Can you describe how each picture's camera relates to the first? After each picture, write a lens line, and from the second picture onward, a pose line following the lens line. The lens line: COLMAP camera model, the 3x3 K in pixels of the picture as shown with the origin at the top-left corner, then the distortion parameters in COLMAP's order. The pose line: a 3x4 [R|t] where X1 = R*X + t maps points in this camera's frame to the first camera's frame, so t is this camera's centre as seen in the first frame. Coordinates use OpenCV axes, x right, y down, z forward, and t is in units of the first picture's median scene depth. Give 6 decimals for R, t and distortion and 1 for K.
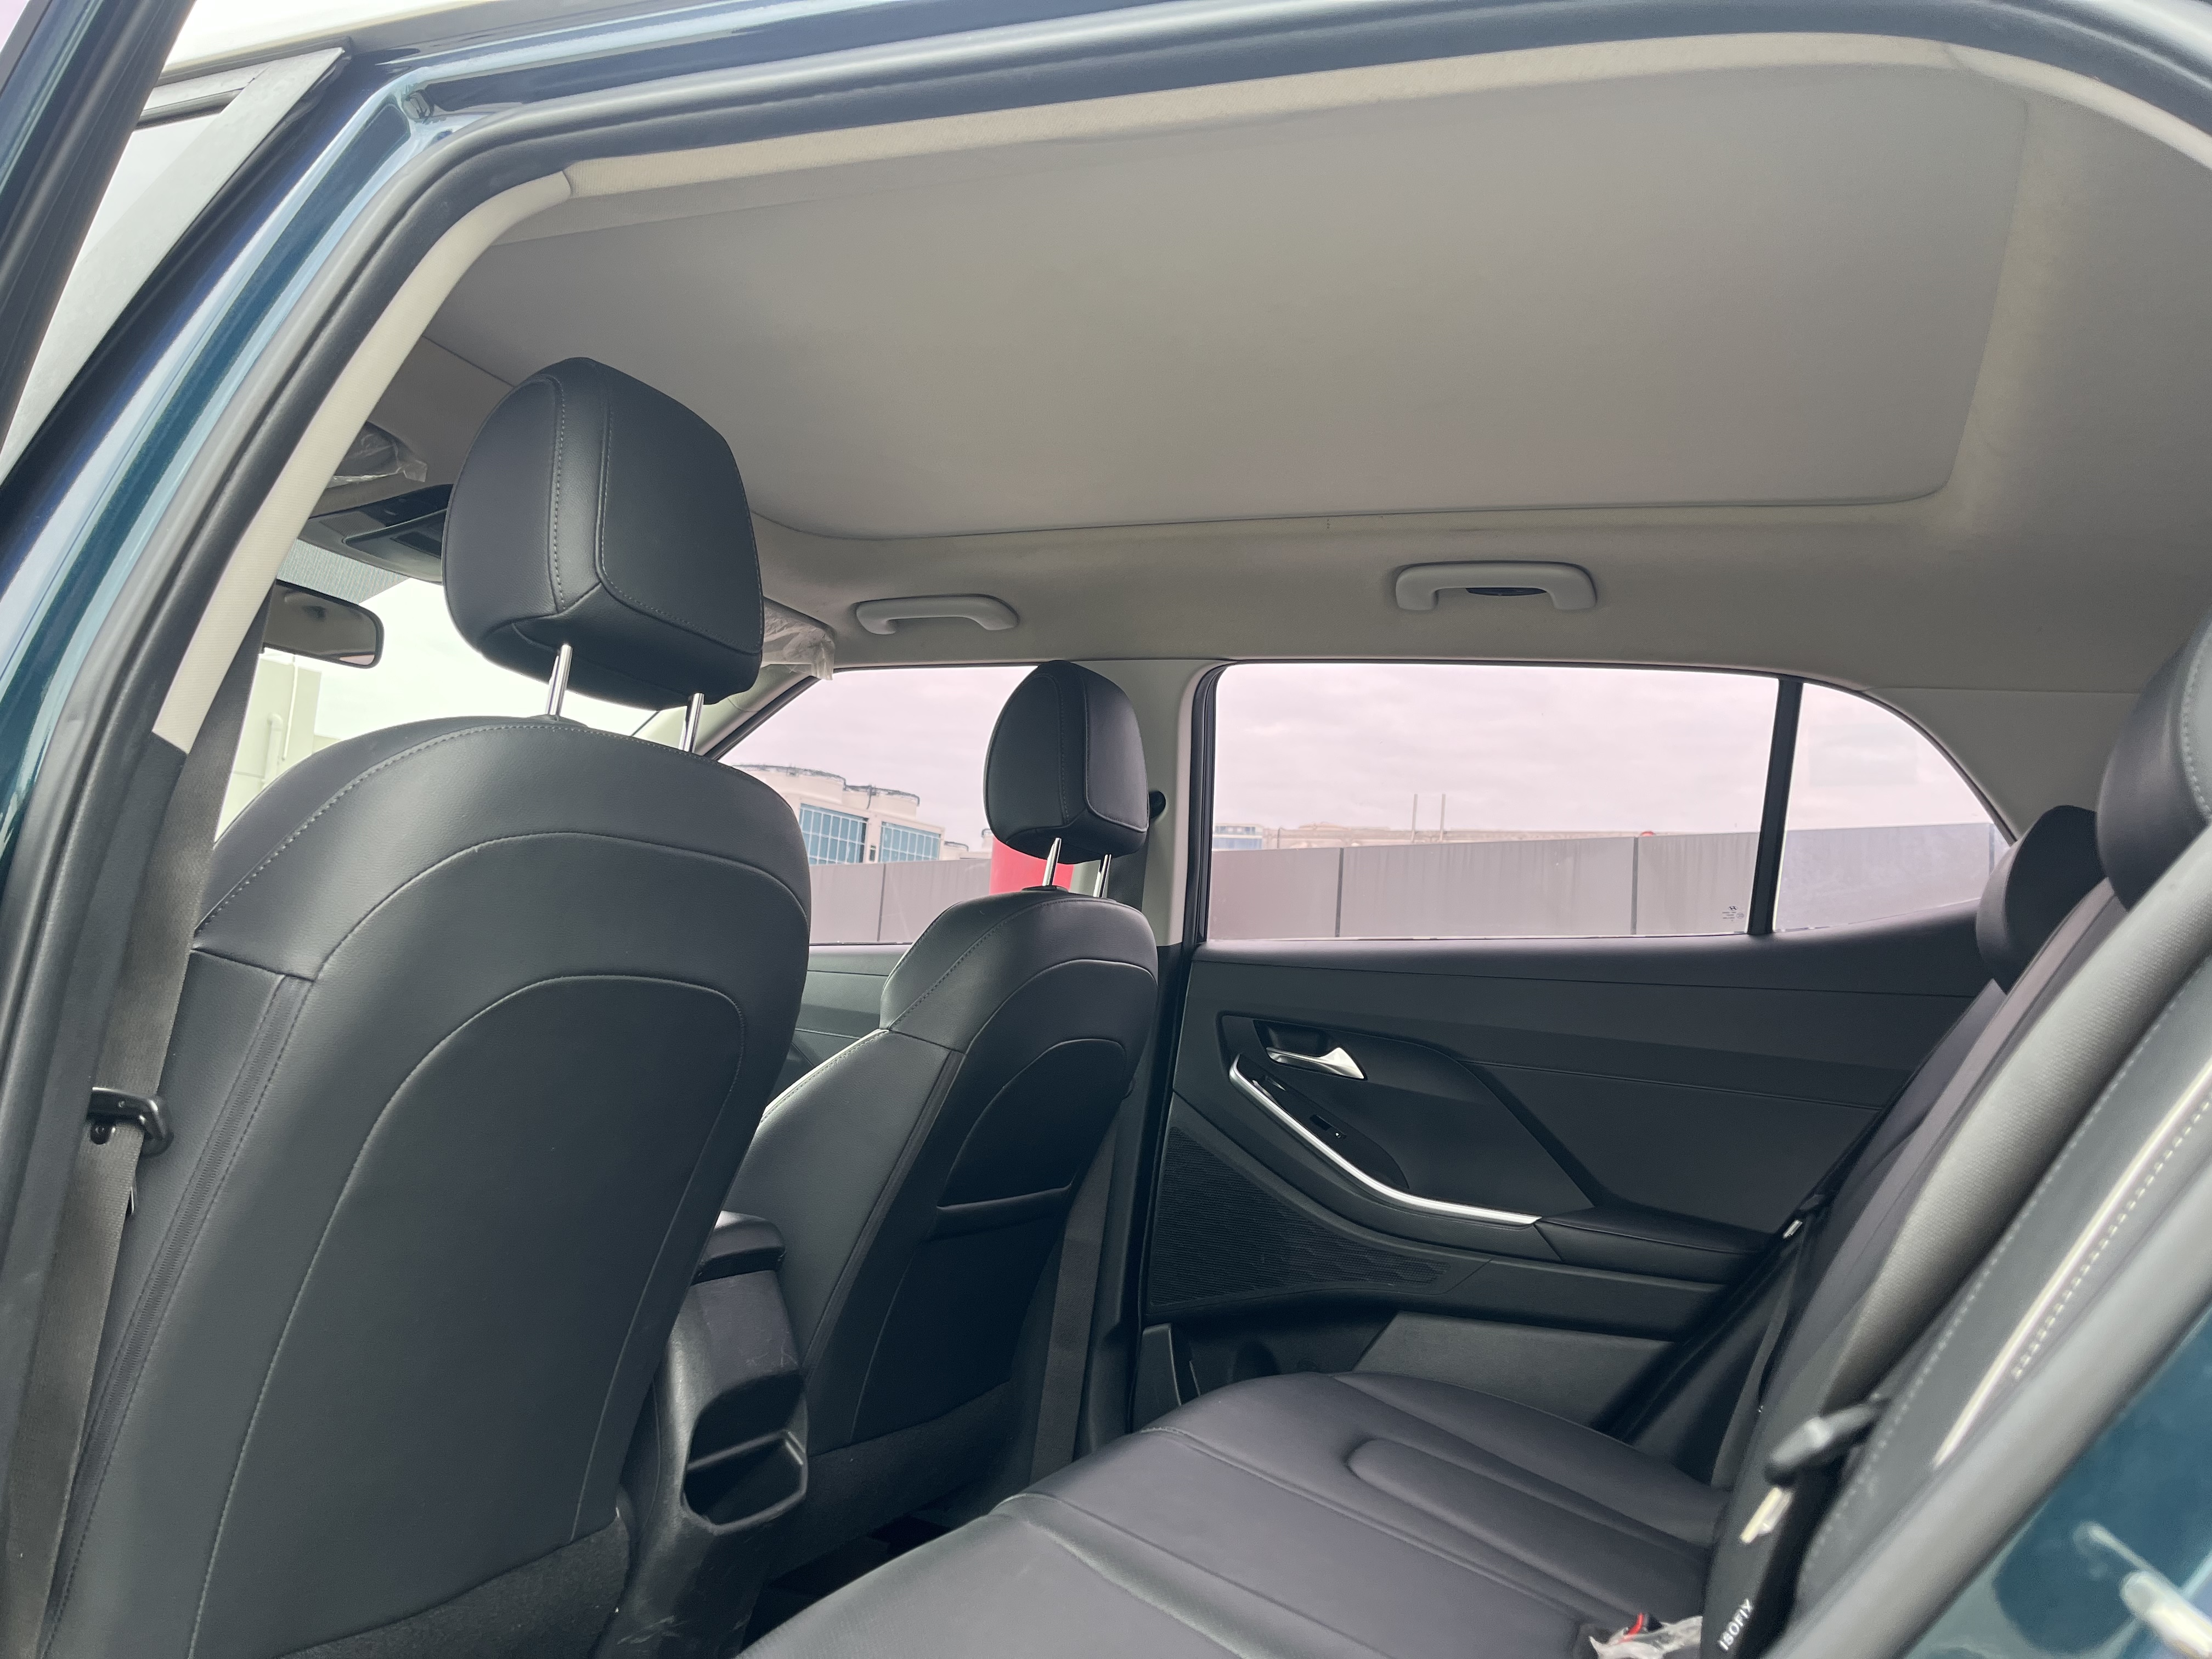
lens RADIAL K [[1661.5, 0, 1096.1], [0, 1661.5, 831.1], [0, 0, 1]] dist [0.049447, -0.037774]
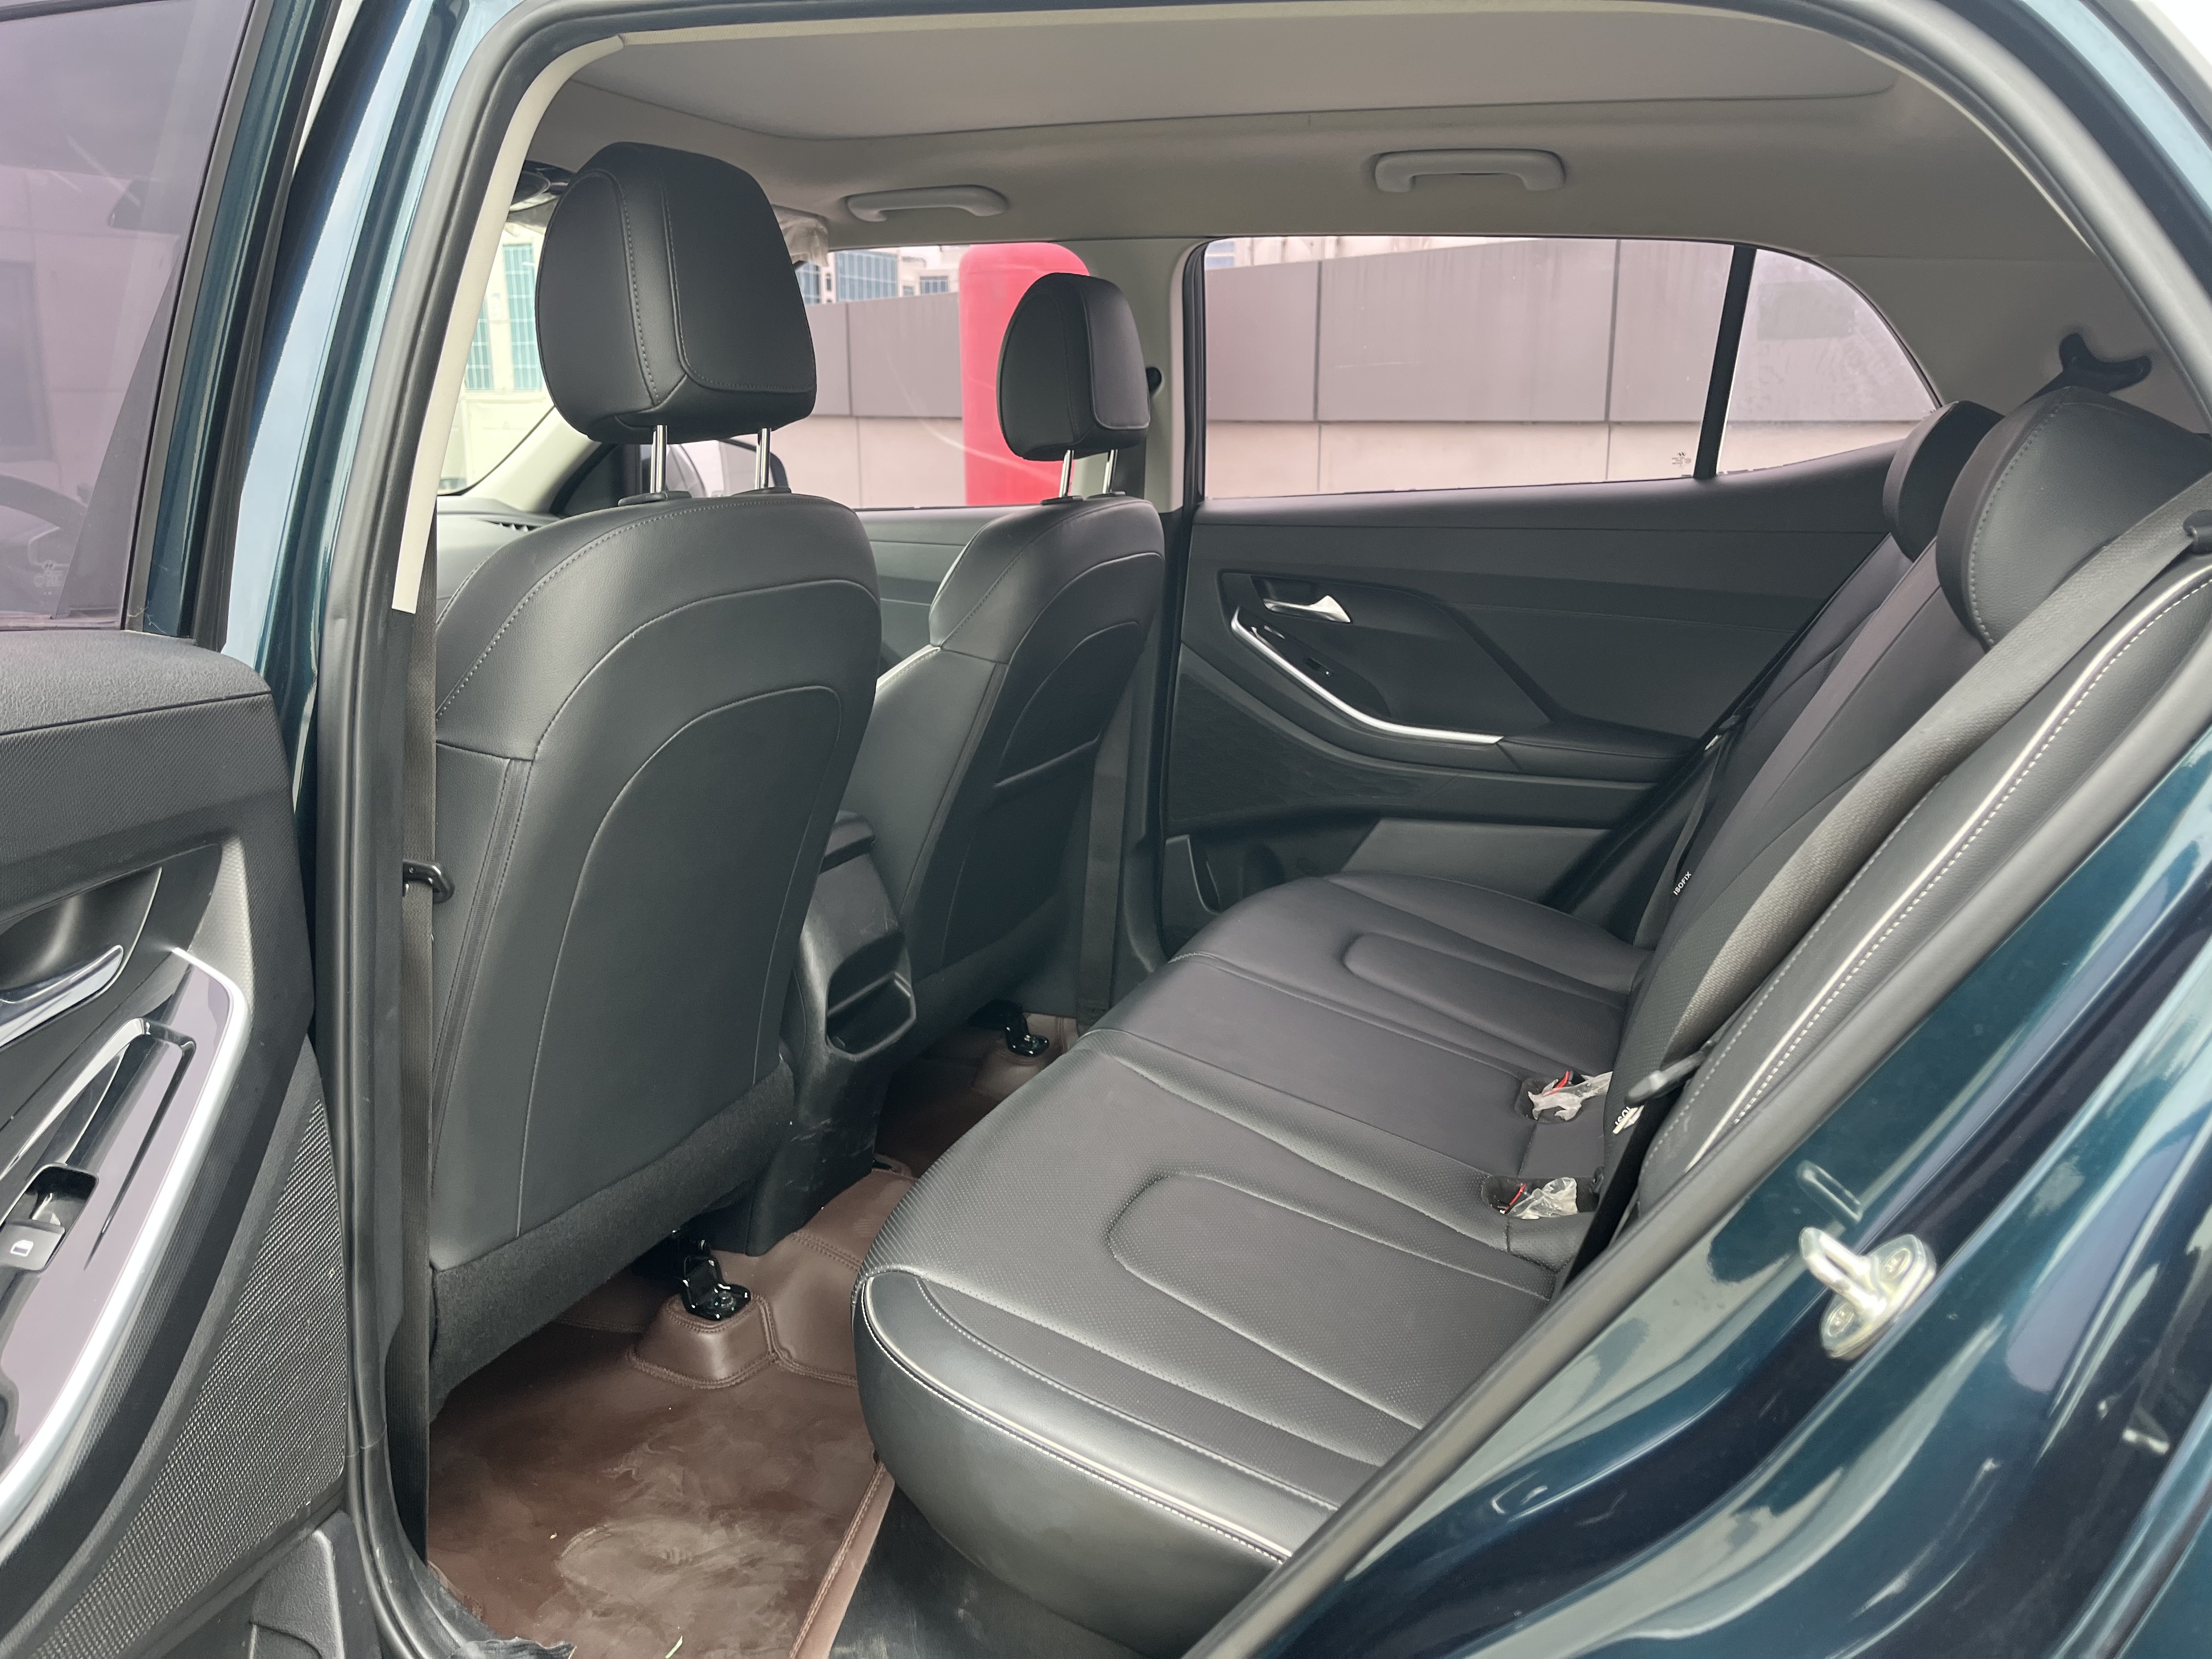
lens RADIAL K [[1670.0, 0, 1118.9], [0, 1670.0, 802.9], [0, 0, 1]] dist [0.067722, -0.080258]
pose [[0.997296, -0.072125, 0.014093, -0.023575], [0.063169, 0.939334, 0.337136, -0.148737], [-0.037554, -0.335334, 0.941351, -0.118854]]
